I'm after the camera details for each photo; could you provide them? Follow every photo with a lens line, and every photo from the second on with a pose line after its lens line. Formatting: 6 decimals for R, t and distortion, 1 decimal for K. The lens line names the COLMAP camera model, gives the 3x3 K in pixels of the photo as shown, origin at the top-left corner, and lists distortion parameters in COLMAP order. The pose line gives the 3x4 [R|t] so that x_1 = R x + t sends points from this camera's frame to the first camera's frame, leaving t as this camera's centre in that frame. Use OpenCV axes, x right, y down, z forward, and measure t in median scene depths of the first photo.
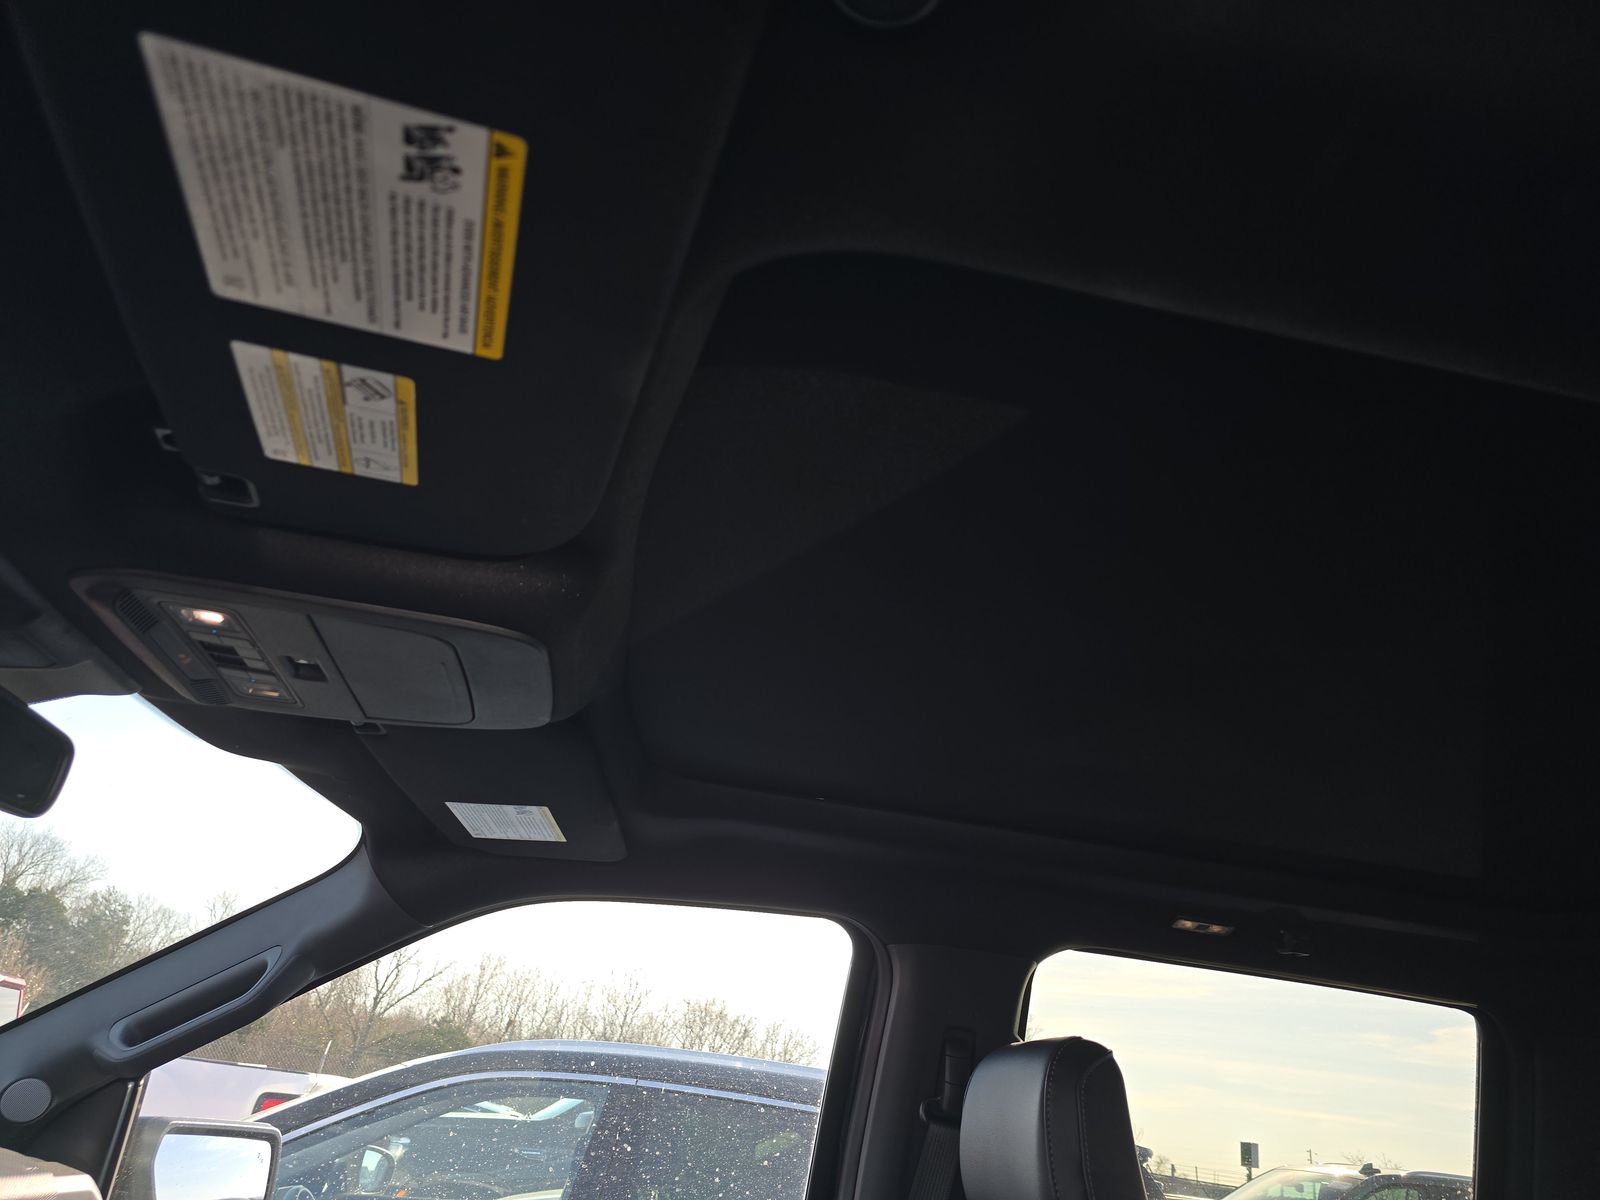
lens RADIAL K [[1066.7, 0, 804.1], [0, 1066.7, 596.2], [0, 0, 1]] dist [0.014566, -0.008605]
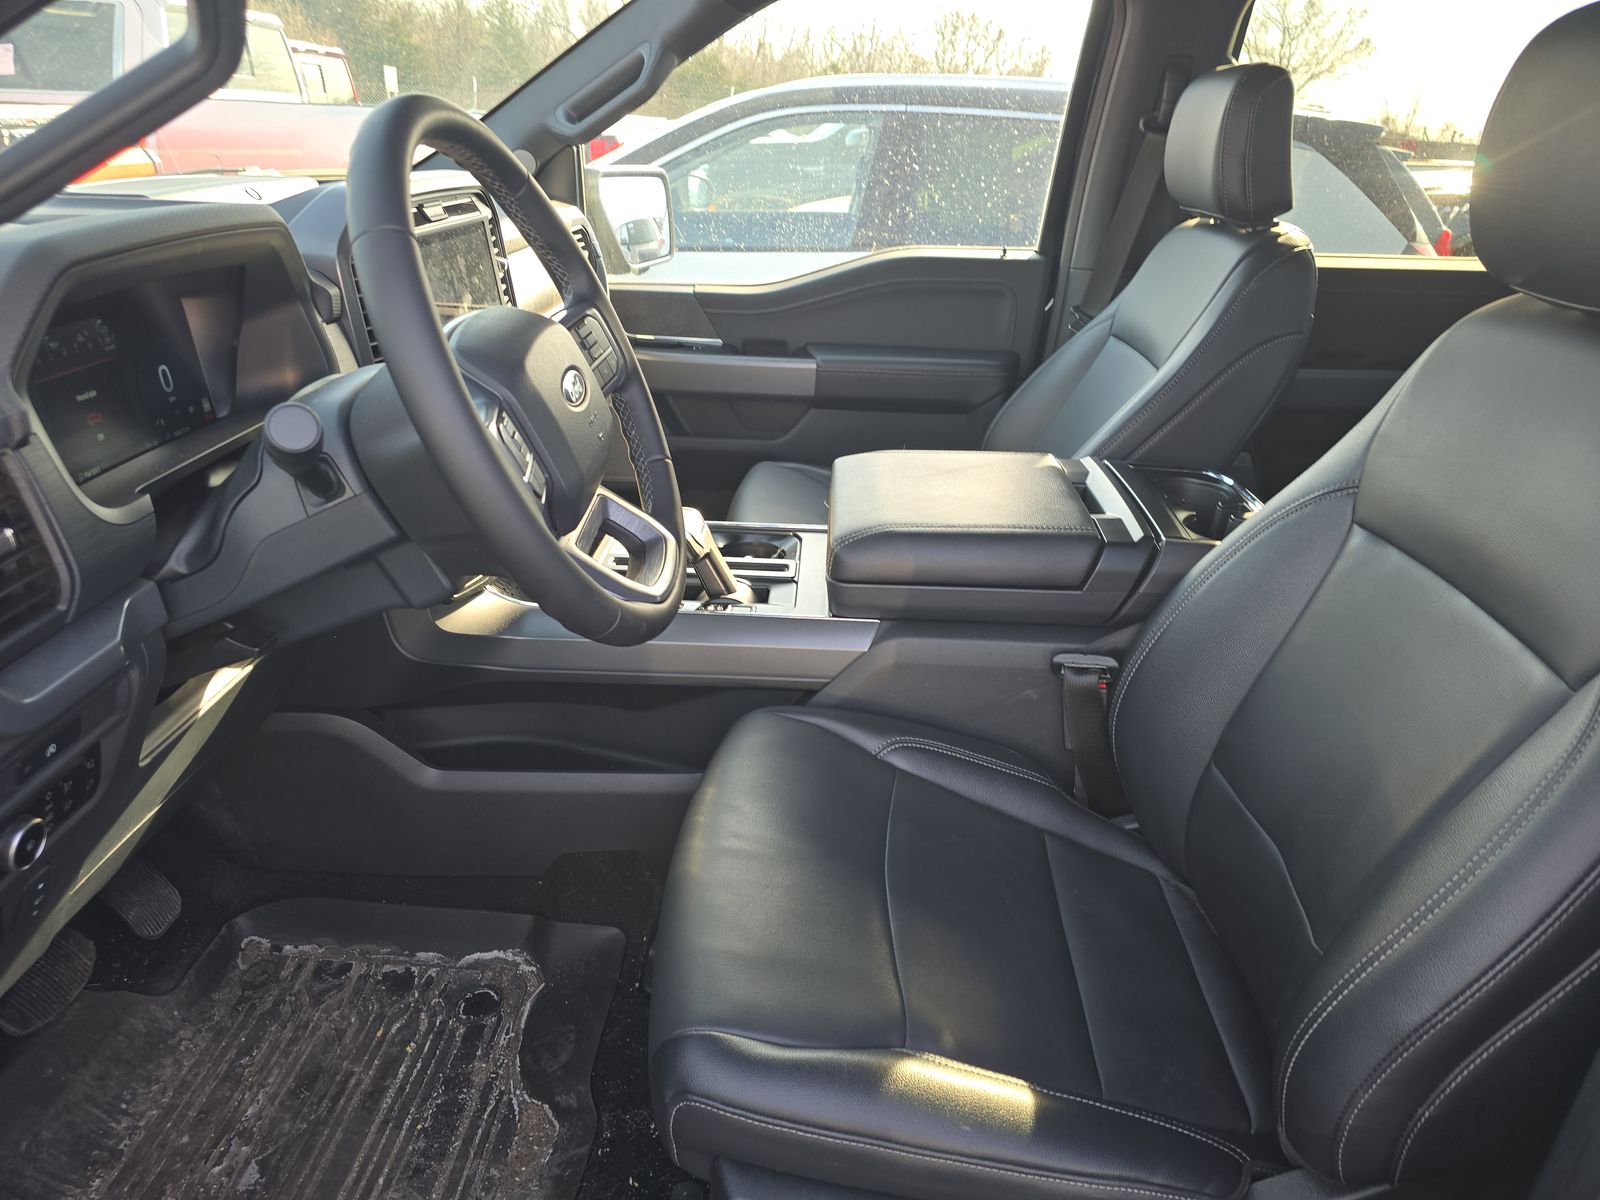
lens RADIAL K [[1066.7, 0, 793.6], [0, 1066.7, 606.7], [0, 0, 1]] dist [0.014566, -0.008605]
pose [[0.972417, 0.025264, -0.231878, 0.014946], [0.162083, 0.641695, 0.749638, -0.175910], [0.167734, -0.766544, 0.619900, -0.308510]]
